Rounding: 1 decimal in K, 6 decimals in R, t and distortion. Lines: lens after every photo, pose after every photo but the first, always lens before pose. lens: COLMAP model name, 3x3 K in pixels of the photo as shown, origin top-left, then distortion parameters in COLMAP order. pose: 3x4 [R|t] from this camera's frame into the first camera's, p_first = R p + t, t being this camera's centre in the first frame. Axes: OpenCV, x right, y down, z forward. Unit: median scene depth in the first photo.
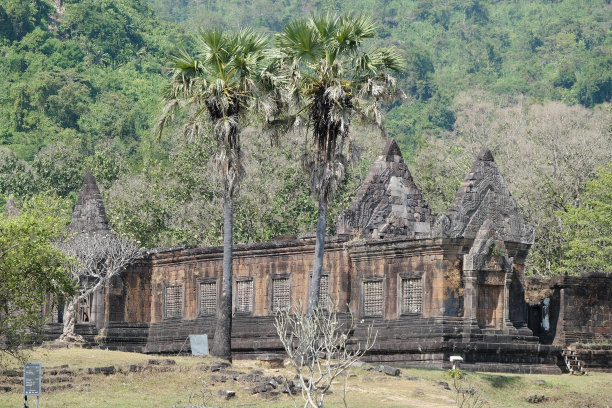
lens RADIAL K [[2403.1, 0, 305.0], [0, 2403.1, 203.6], [0, 0, 1]] dist [0.078392, 0.000000]
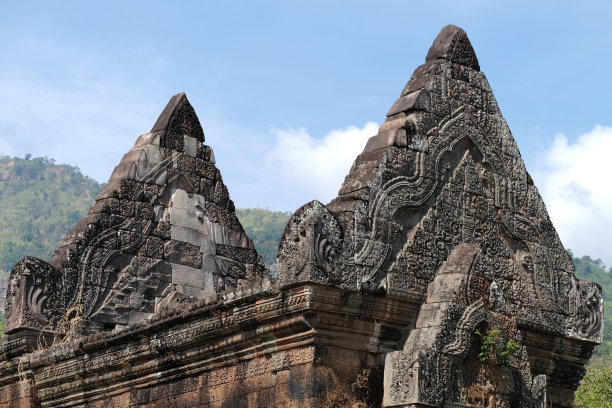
lens RADIAL K [[1594.8, 0, 308.5], [0, 1594.8, 204.2], [0, 0, 1]] dist [0.106725, 0.000000]
pose [[0.997929, 0.030280, 0.056744, 0.044577], [-0.017880, 0.978076, -0.207479, 0.042948], [-0.061783, 0.206034, 0.976592, 0.794801]]
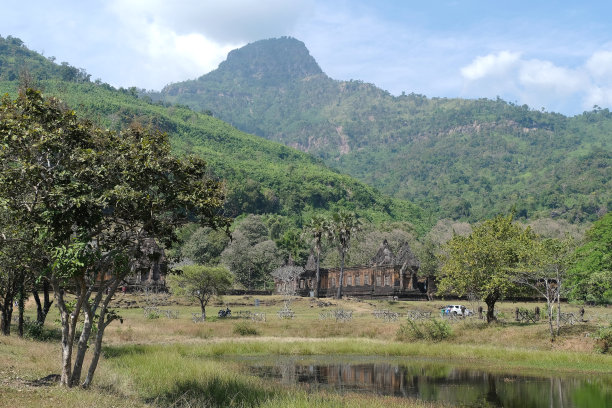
lens RADIAL K [[758.0, 0, 308.9], [0, 758.0, 203.6], [0, 0, 1]] dist [-0.007877, 0.000000]
pose [[0.983931, -0.023491, -0.176997, 0.136162], [0.012914, 0.998074, -0.060674, -0.011514], [0.178081, 0.057413, 0.982339, -0.196606]]
